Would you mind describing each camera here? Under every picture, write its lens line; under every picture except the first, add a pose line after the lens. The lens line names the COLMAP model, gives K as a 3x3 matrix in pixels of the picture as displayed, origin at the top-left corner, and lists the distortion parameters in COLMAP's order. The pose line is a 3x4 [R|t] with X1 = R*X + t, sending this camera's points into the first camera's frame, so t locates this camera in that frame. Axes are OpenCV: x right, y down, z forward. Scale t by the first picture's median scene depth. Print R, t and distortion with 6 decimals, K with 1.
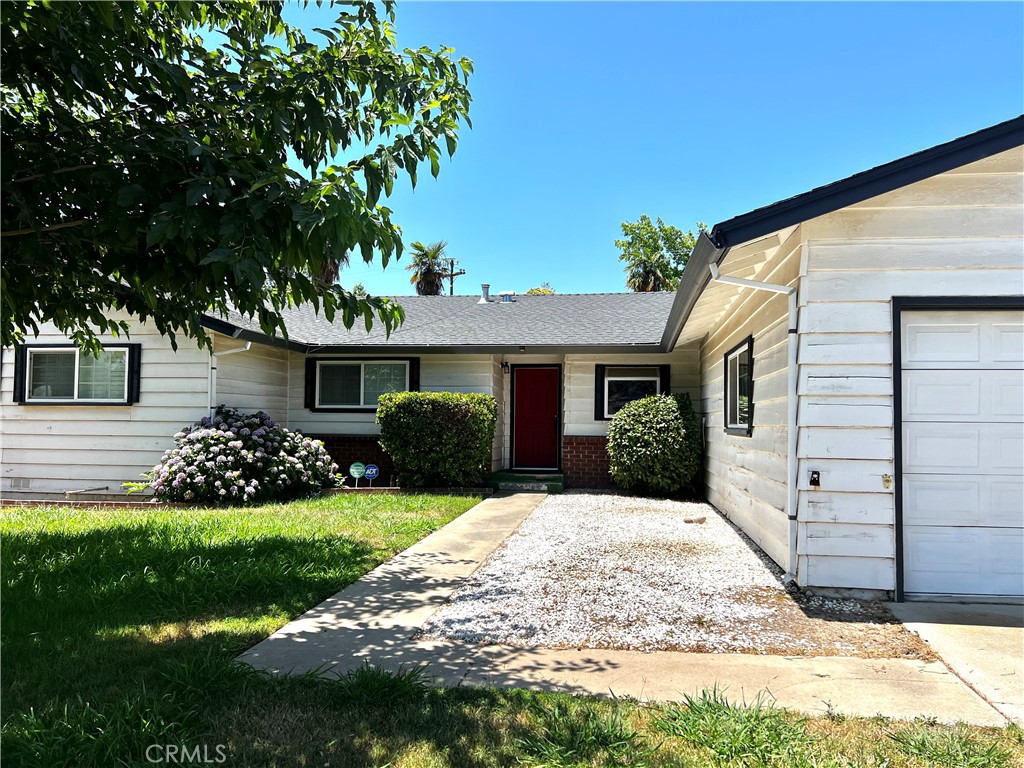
lens RADIAL K [[778.5, 0, 515.2], [0, 778.5, 387.8], [0, 0, 1]] dist [0.092862, -0.135395]
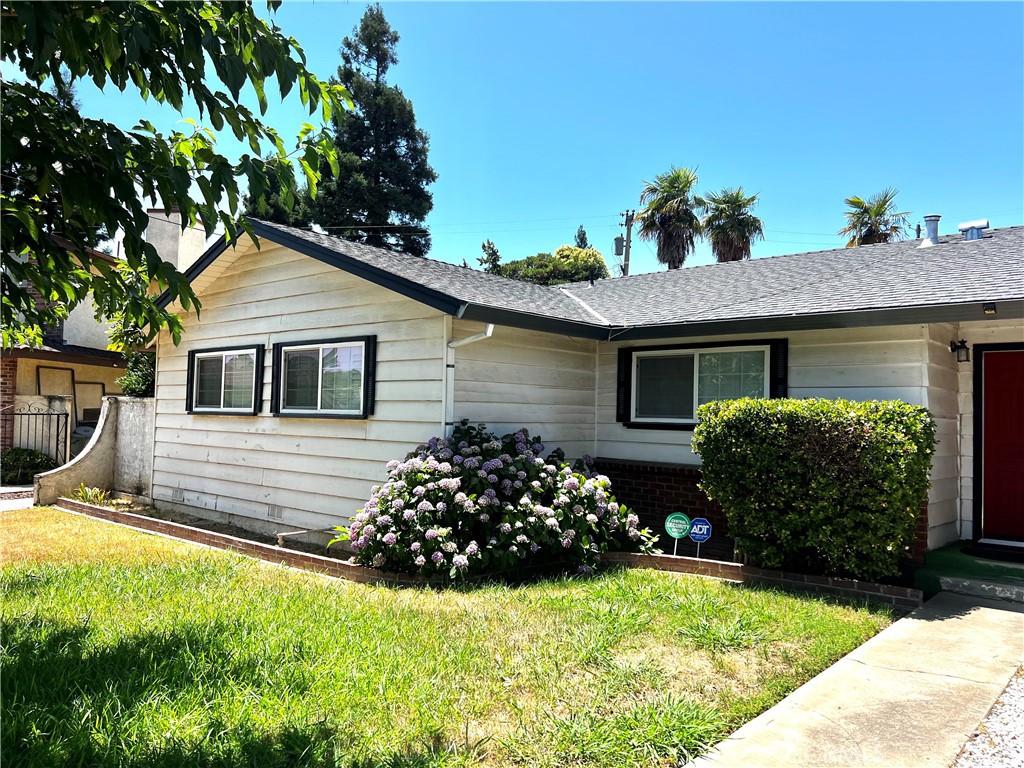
lens RADIAL K [[778.5, 0, 515.2], [0, 778.5, 387.8], [0, 0, 1]] dist [0.092862, -0.135395]
pose [[0.840712, -0.011738, -0.541355, 0.028954], [0.011056, 0.999929, -0.004511, -0.001993], [0.541370, -0.002193, 0.840782, 0.455024]]
